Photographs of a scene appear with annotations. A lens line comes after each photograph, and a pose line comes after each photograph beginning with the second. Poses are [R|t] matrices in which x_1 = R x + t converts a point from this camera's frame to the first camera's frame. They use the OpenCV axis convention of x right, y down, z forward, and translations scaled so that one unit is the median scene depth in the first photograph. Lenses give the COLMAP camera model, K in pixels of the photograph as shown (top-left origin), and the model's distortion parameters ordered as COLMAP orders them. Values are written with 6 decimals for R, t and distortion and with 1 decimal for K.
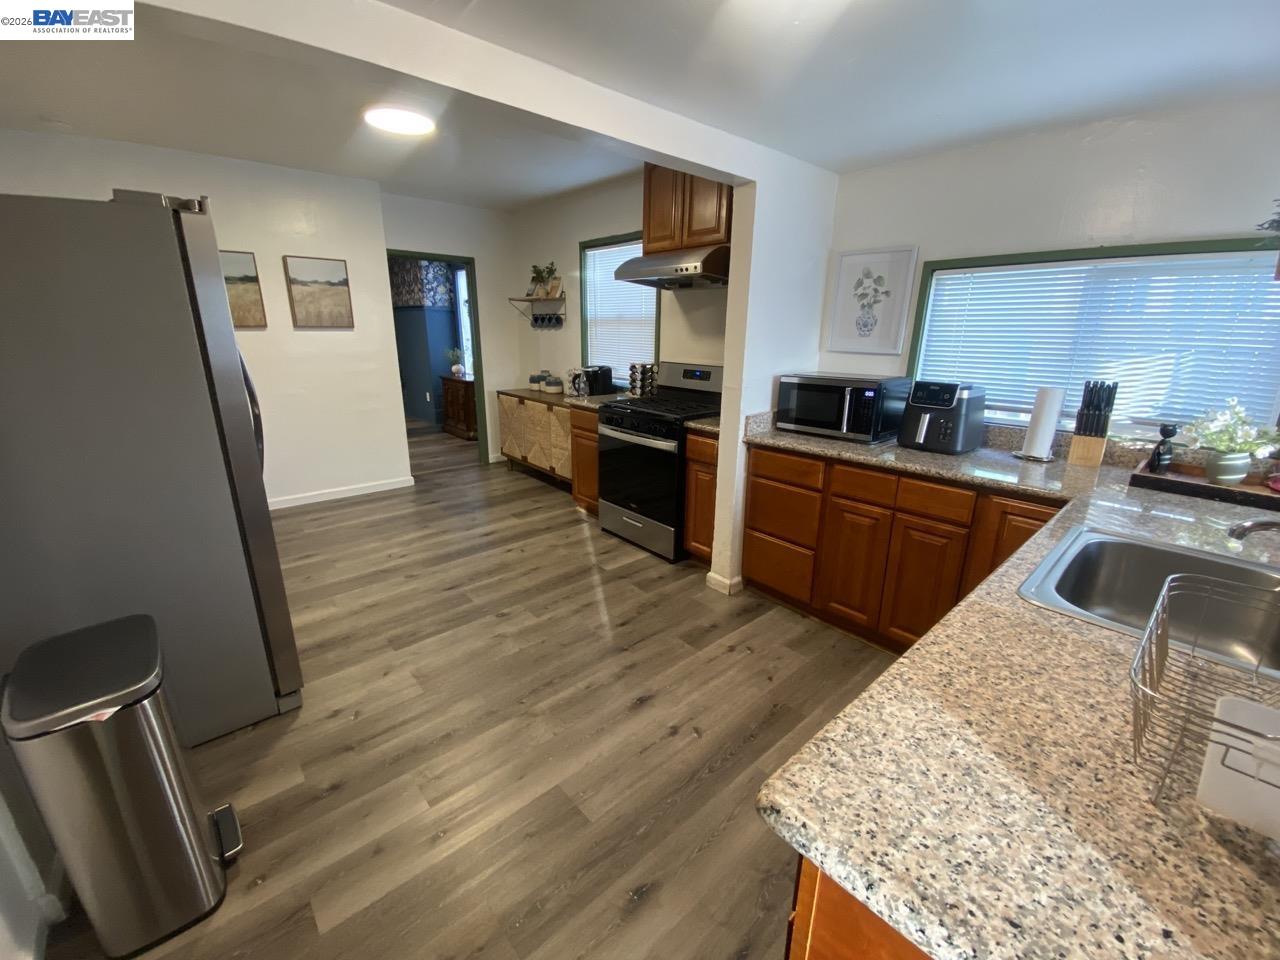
lens RADIAL K [[514.7, 0, 637.7], [0, 514.7, 477.3], [0, 0, 1]] dist [0.034158, -0.026555]
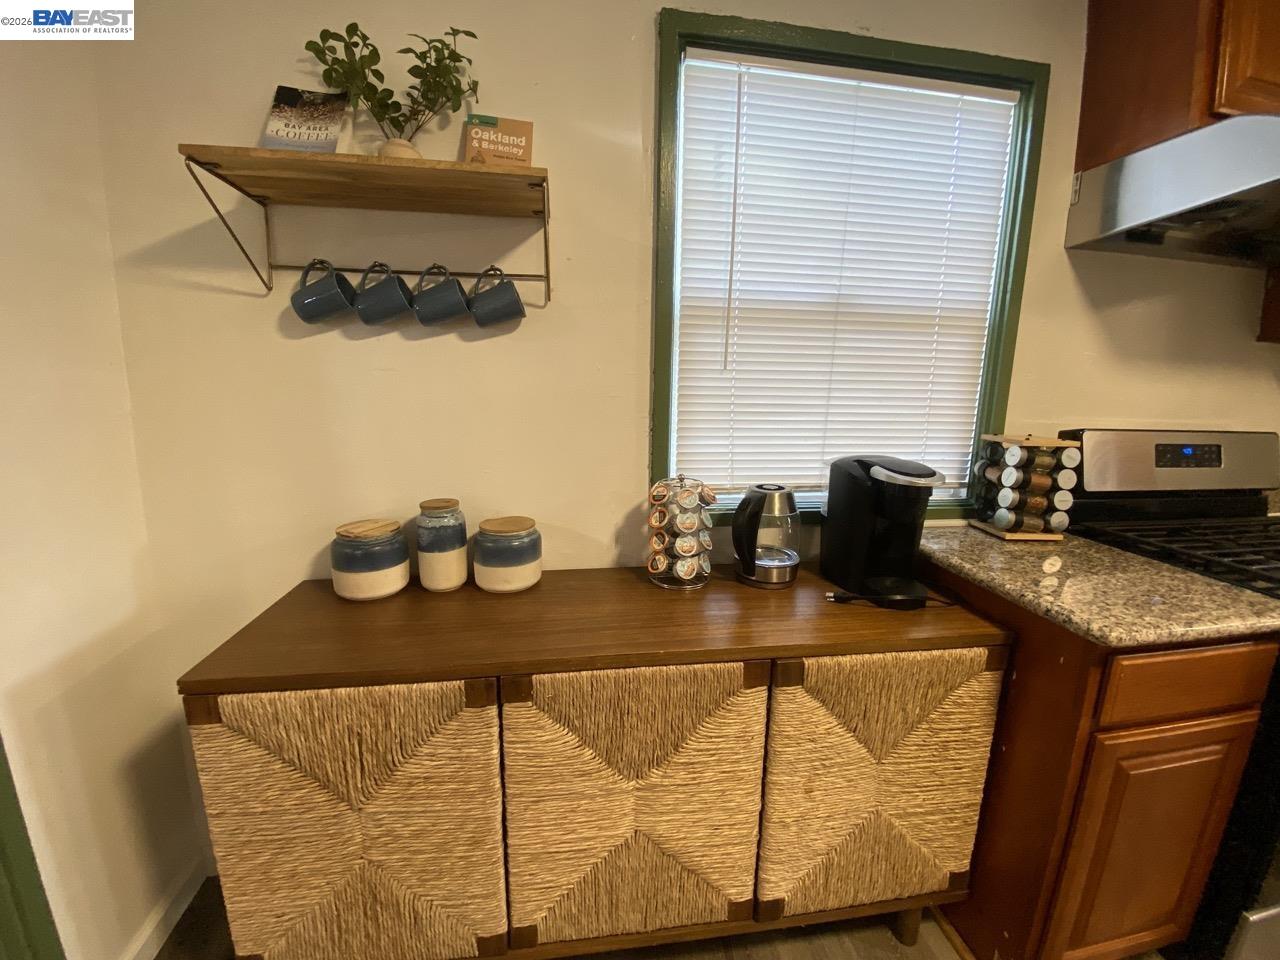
lens RADIAL K [[514.7, 0, 637.7], [0, 514.7, 477.3], [0, 0, 1]] dist [0.034158, -0.026555]
pose [[0.525637, -0.166511, 0.834254, -0.341043], [0.227090, 0.972536, 0.051029, -0.219222], [-0.819839, 0.162628, 0.549014, 0.824014]]
